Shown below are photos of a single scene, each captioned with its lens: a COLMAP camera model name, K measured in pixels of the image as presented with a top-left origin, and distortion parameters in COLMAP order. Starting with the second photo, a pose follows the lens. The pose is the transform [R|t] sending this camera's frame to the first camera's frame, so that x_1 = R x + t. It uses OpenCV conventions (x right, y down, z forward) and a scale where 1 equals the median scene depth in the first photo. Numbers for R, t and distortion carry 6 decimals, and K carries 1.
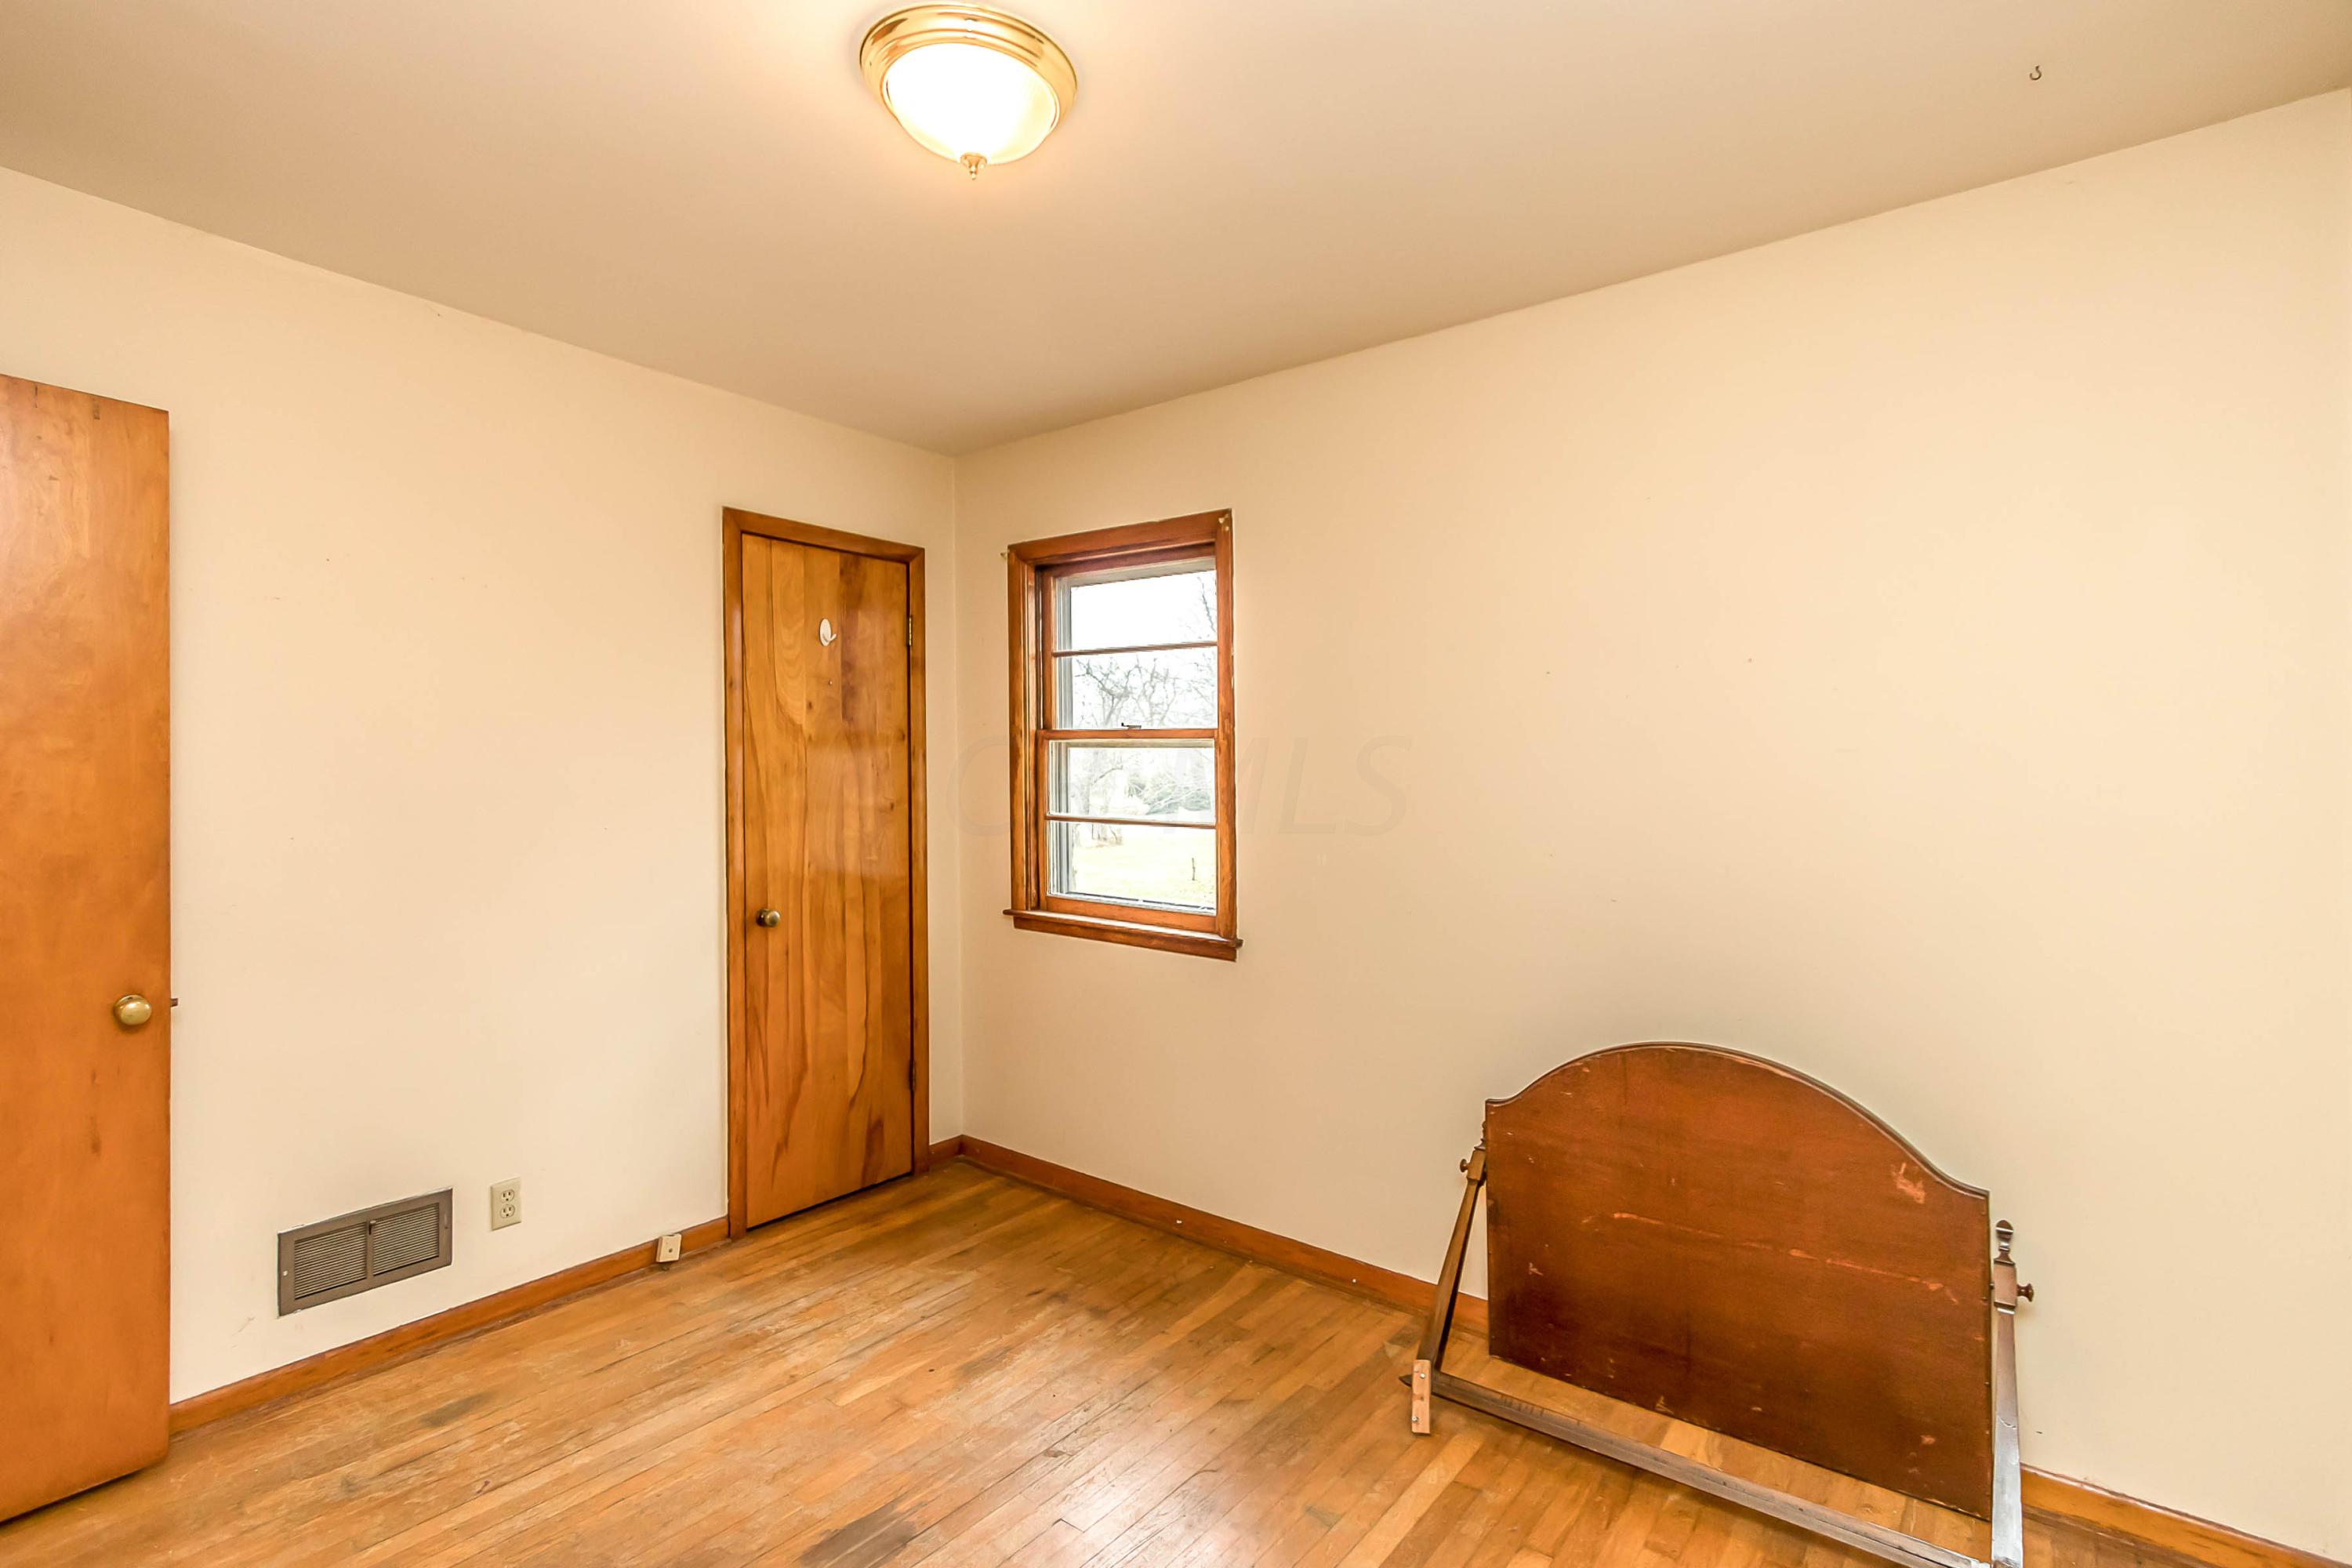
lens RADIAL K [[1096.5, 0, 1195.0], [0, 1096.5, 802.3], [0, 0, 1]] dist [-0.020887, 0.004484]
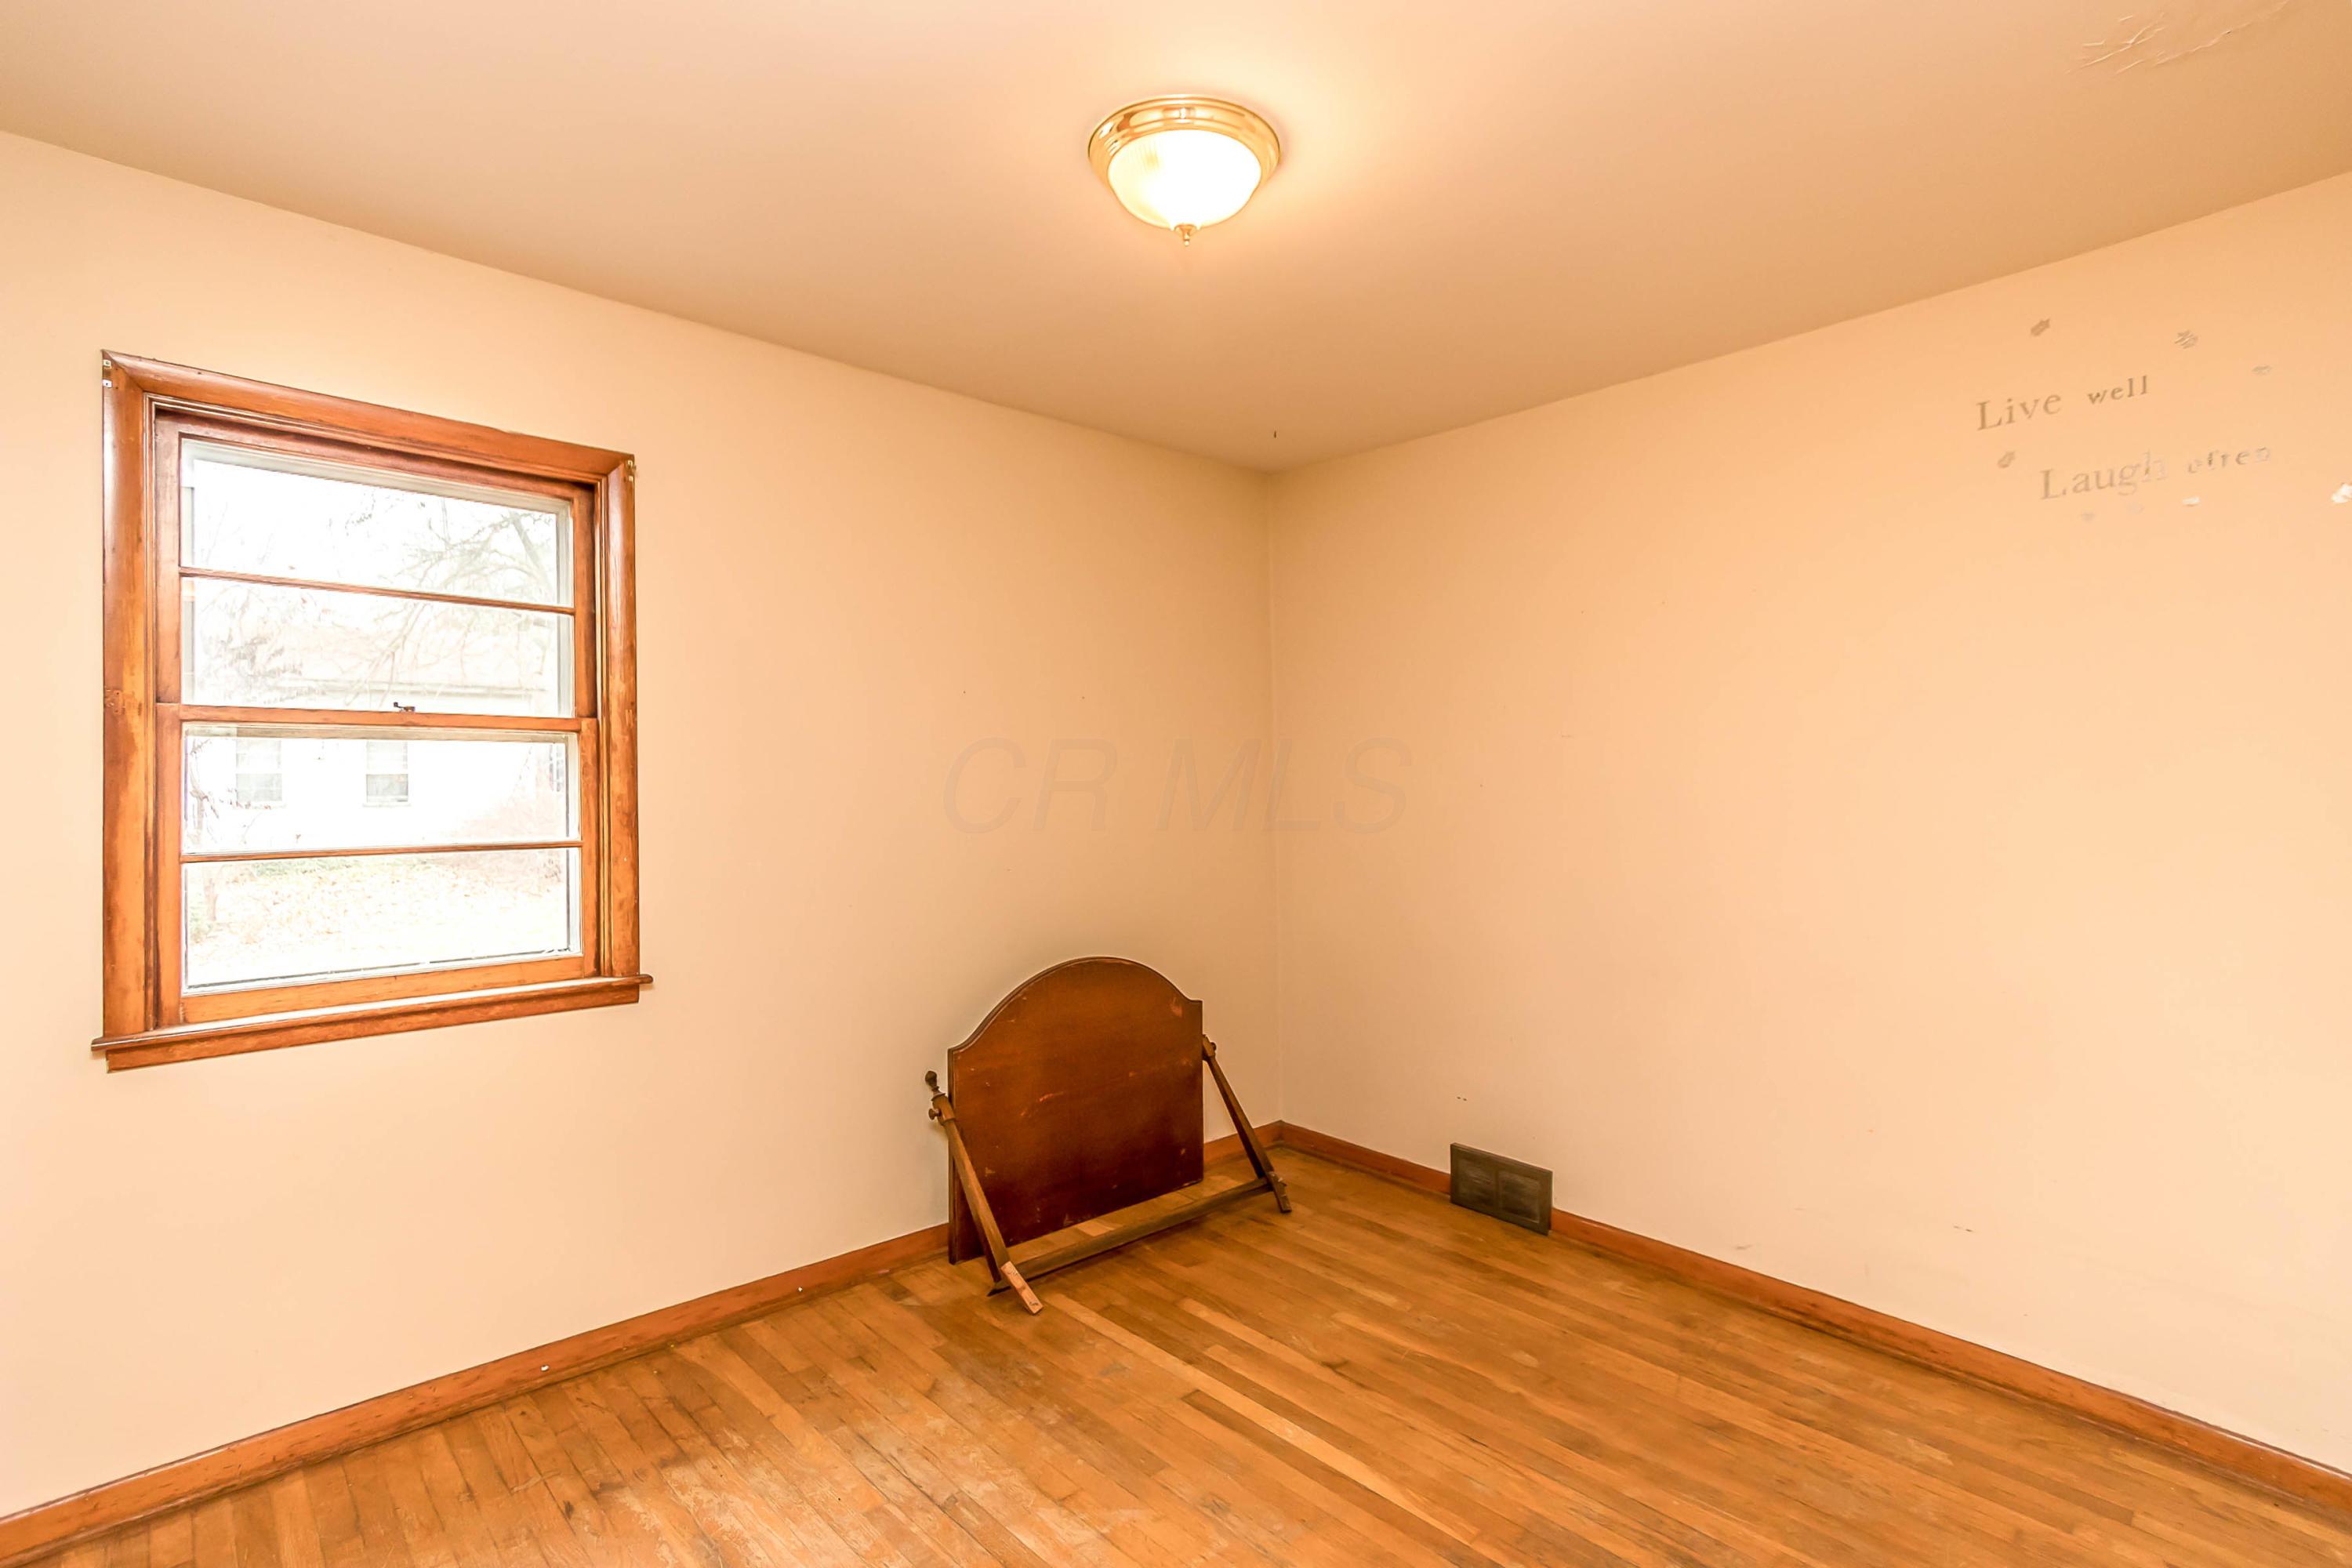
lens RADIAL K [[1096.5, 0, 1195.0], [0, 1096.5, 802.3], [0, 0, 1]] dist [-0.020887, 0.004484]
pose [[0.183000, -0.030773, 0.982631, -0.775682], [0.032247, 0.999160, 0.025285, -0.016160], [-0.982584, 0.027060, 0.183838, 0.474826]]
